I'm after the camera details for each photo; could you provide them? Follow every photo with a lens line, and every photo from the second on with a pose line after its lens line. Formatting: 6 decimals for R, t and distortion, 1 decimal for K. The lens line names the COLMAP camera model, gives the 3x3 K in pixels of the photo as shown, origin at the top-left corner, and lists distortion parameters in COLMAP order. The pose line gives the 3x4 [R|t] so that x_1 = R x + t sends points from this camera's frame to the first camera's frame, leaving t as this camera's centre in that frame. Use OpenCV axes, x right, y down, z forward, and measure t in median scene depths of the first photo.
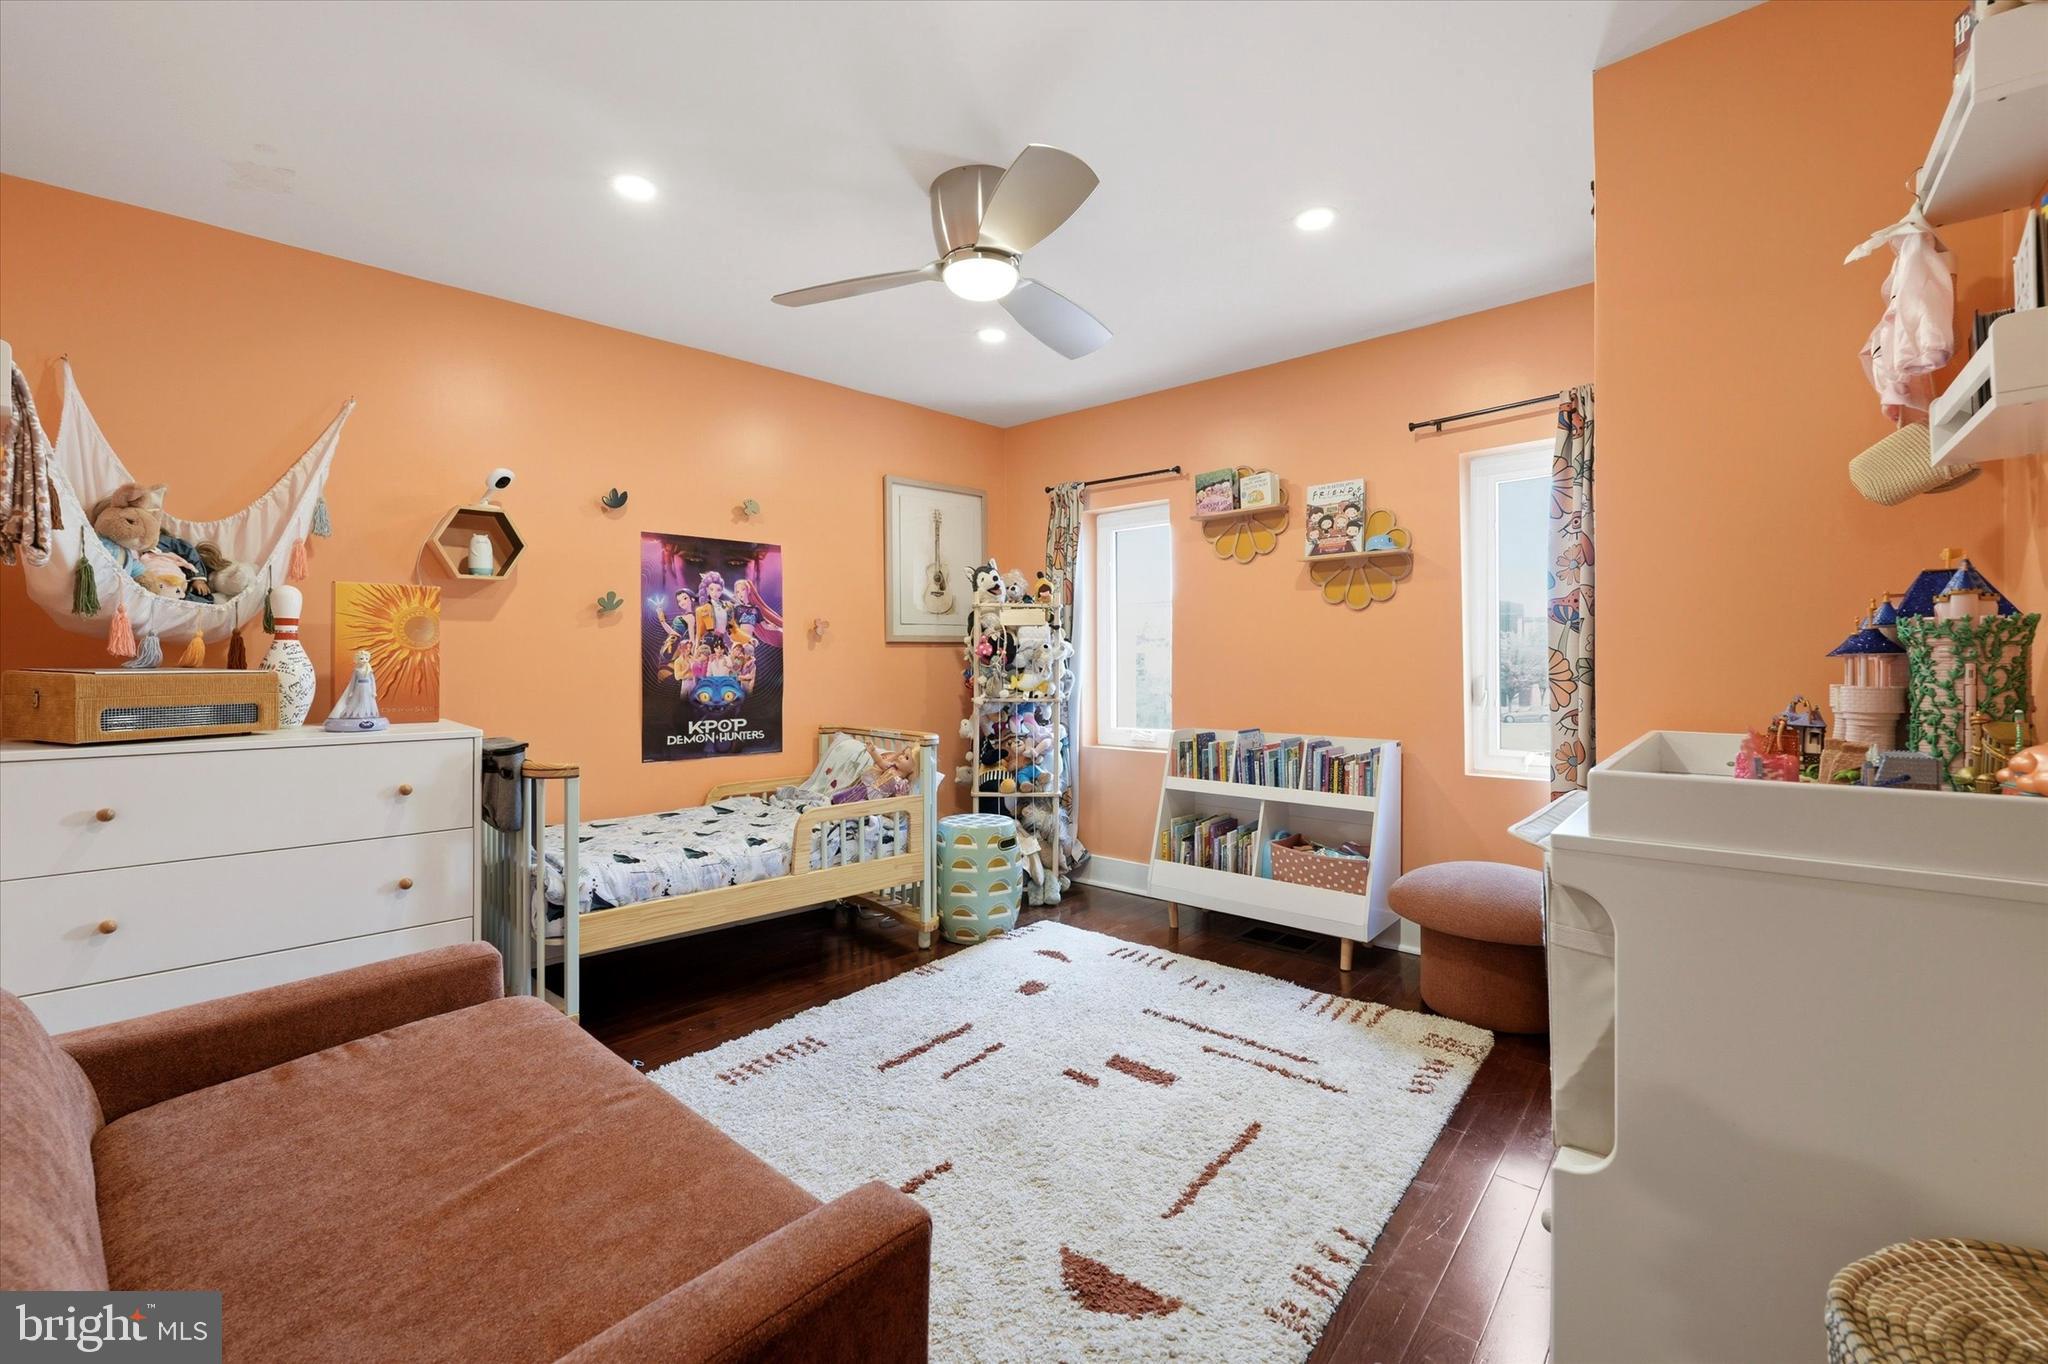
lens RADIAL K [[841.1, 0, 1023.0], [0, 841.1, 669.0], [0, 0, 1]] dist [0.003629, -0.000173]
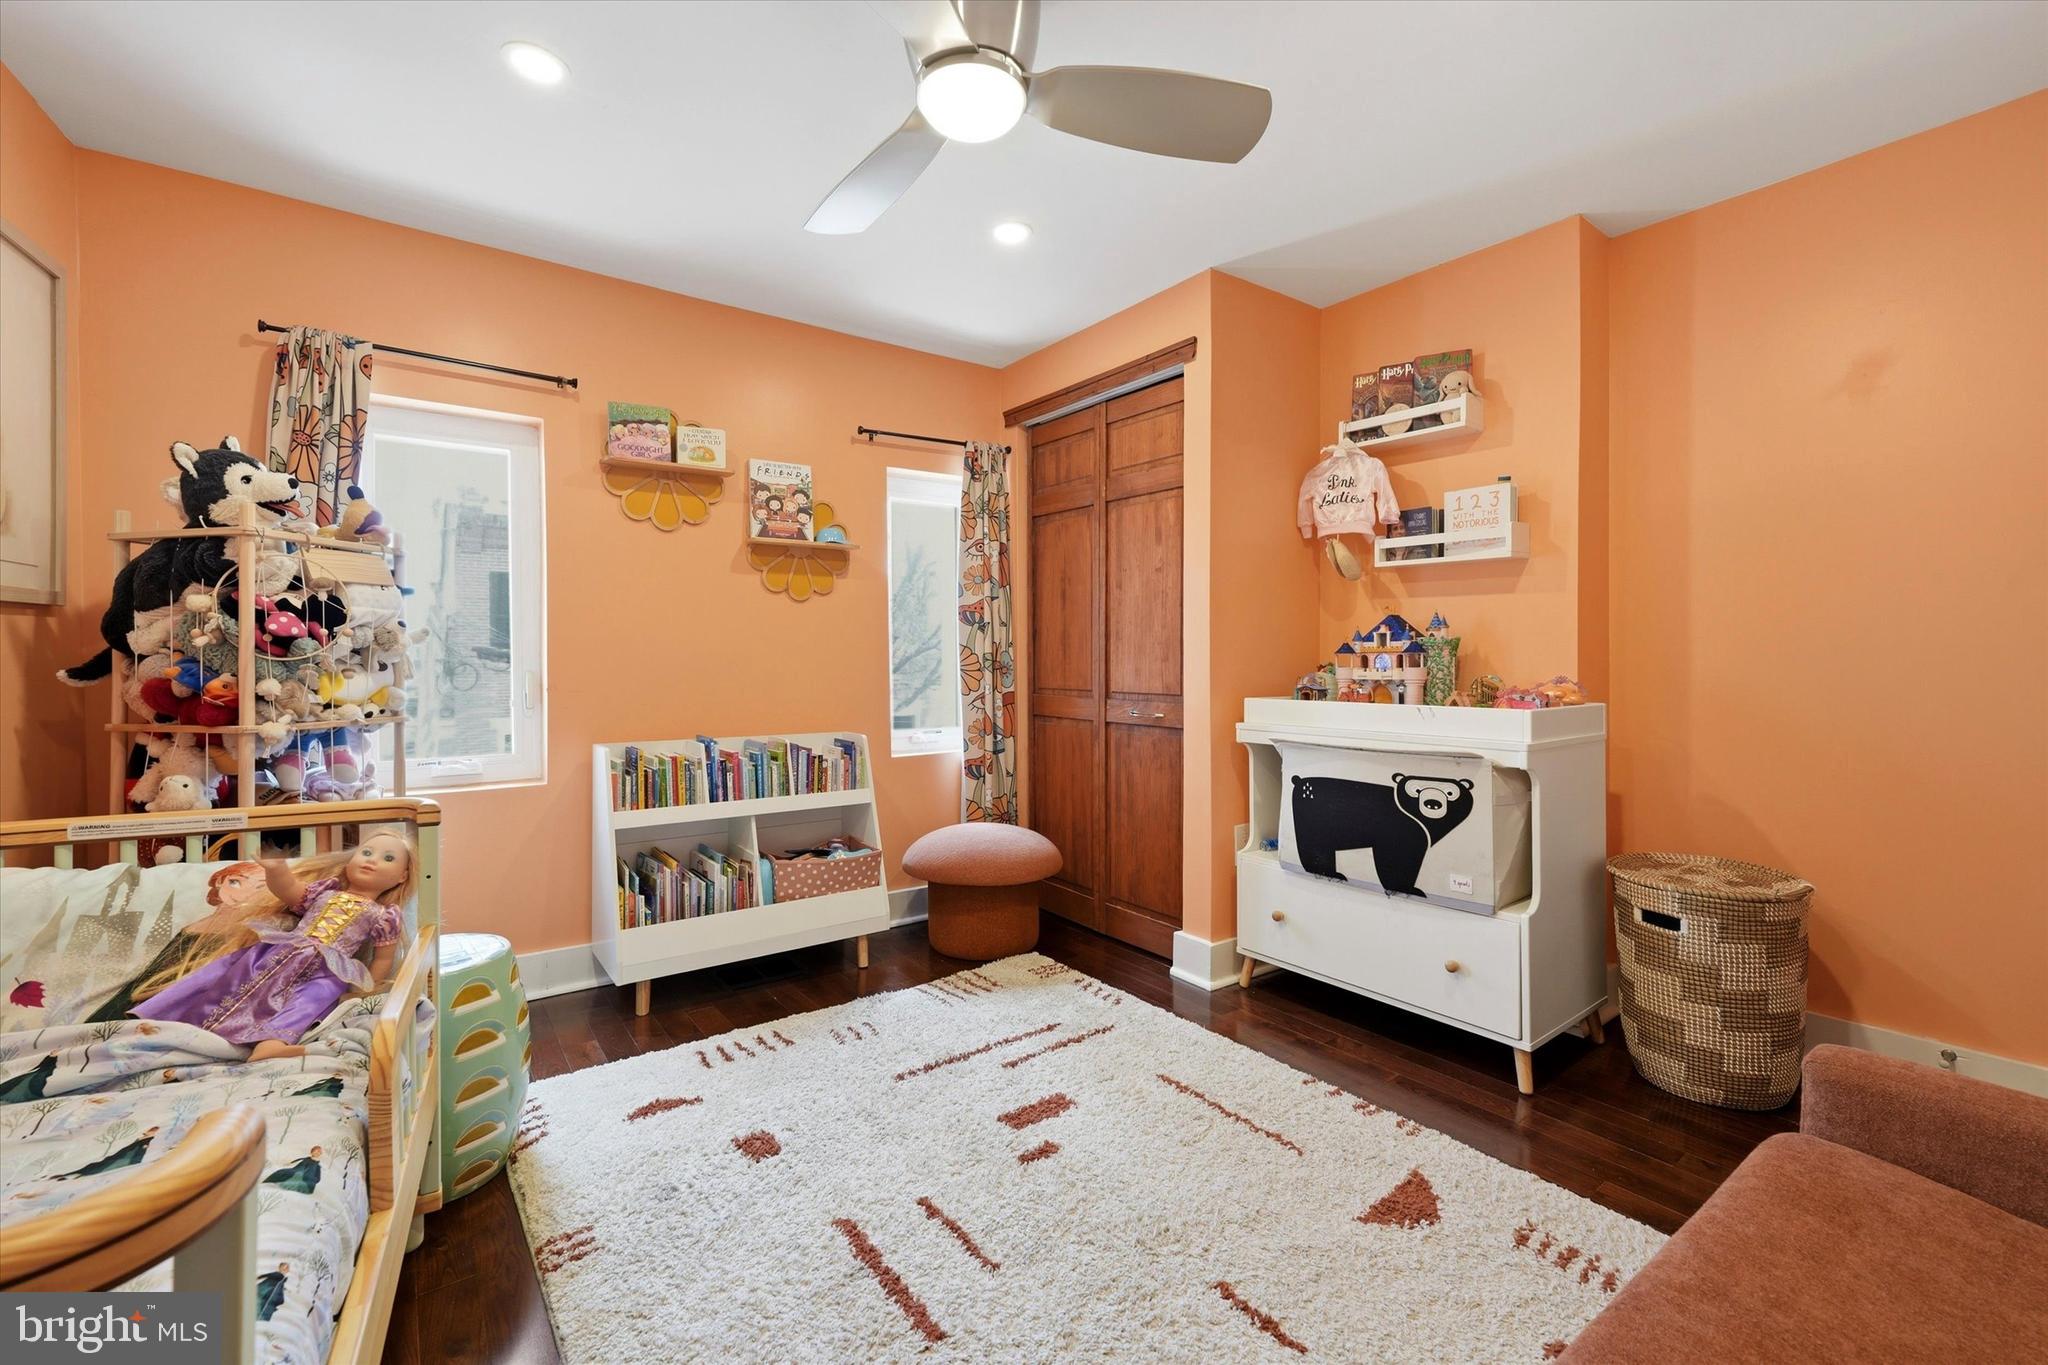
lens RADIAL K [[841.1, 0, 1023.9], [0, 841.1, 669.4], [0, 0, 1]] dist [0.003629, -0.000173]
pose [[0.235197, -0.009177, 0.971904, -0.513118], [0.006847, 0.999946, 0.007785, 0.002044], [-0.971924, 0.004823, 0.235247, 0.567504]]
